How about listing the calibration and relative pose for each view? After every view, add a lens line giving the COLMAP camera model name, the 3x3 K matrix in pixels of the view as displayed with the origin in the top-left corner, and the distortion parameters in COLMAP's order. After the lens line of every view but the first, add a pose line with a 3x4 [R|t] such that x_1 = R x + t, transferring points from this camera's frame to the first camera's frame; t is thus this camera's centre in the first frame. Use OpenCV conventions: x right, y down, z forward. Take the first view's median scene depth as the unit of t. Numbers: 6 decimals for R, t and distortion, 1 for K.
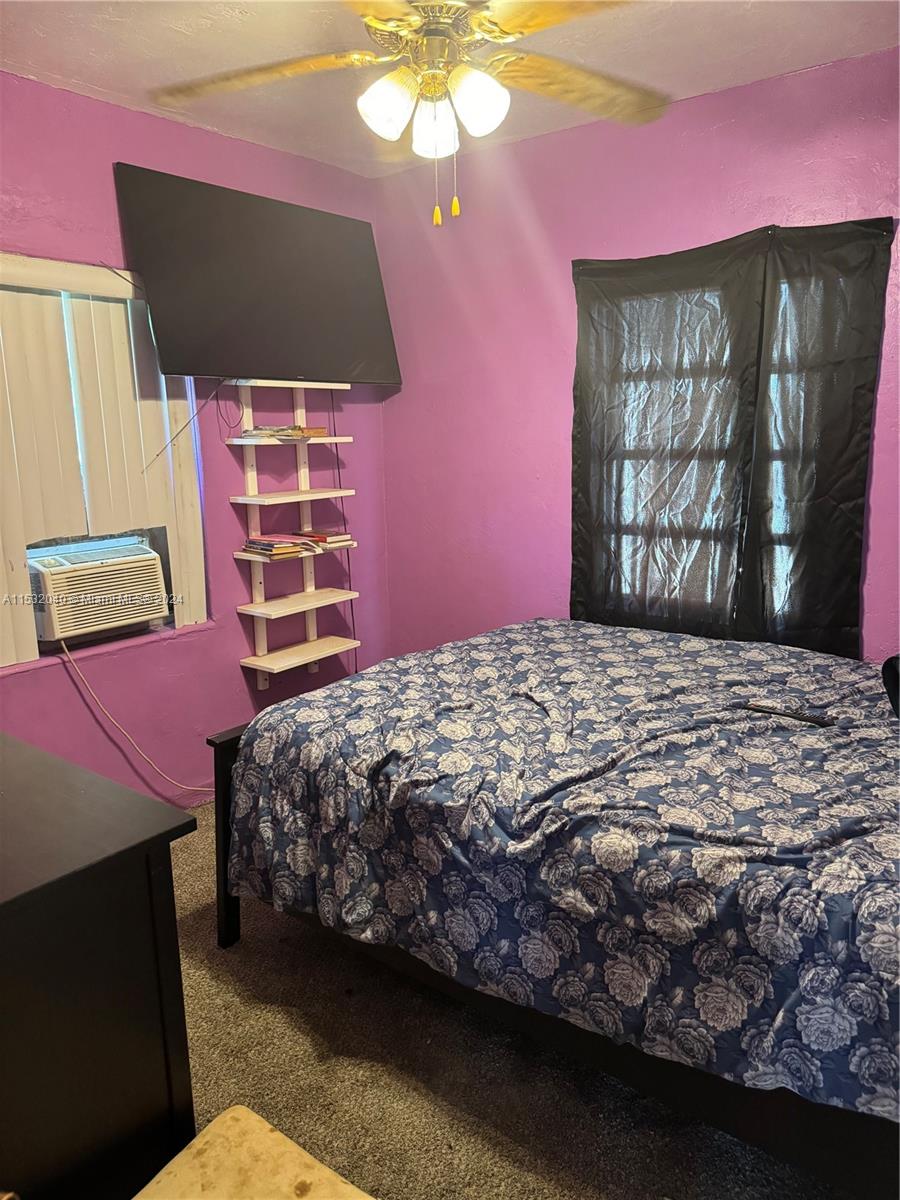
lens RADIAL K [[856.2, 0, 449.4], [0, 856.2, 582.6], [0, 0, 1]] dist [0.113442, -0.220143]
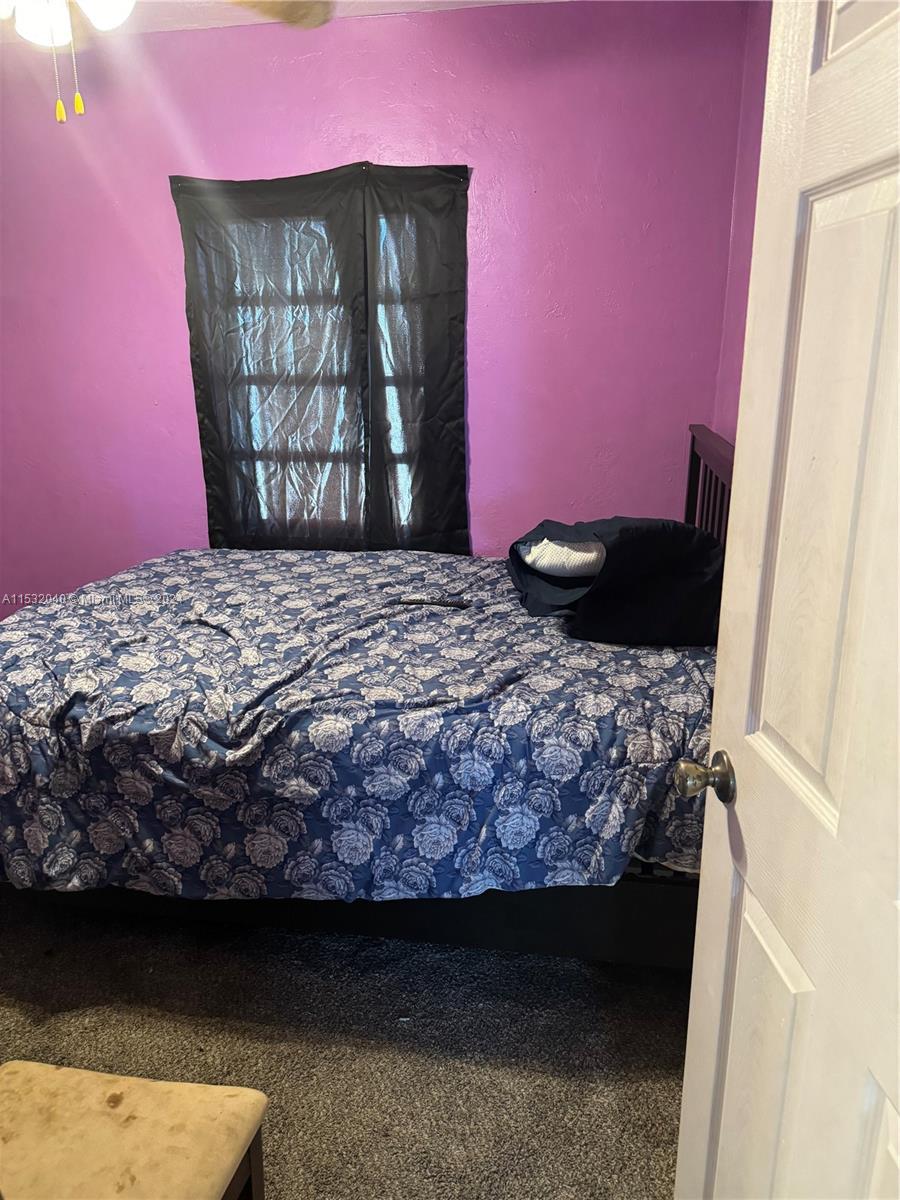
lens RADIAL K [[878.2, 0, 444.3], [0, 878.2, 601.2], [0, 0, 1]] dist [0.172788, -0.433139]
pose [[0.868841, -0.121155, 0.480038, -0.171287], [0.083645, 0.991579, 0.098869, 0.032591], [-0.487974, -0.045749, 0.871659, -0.044333]]
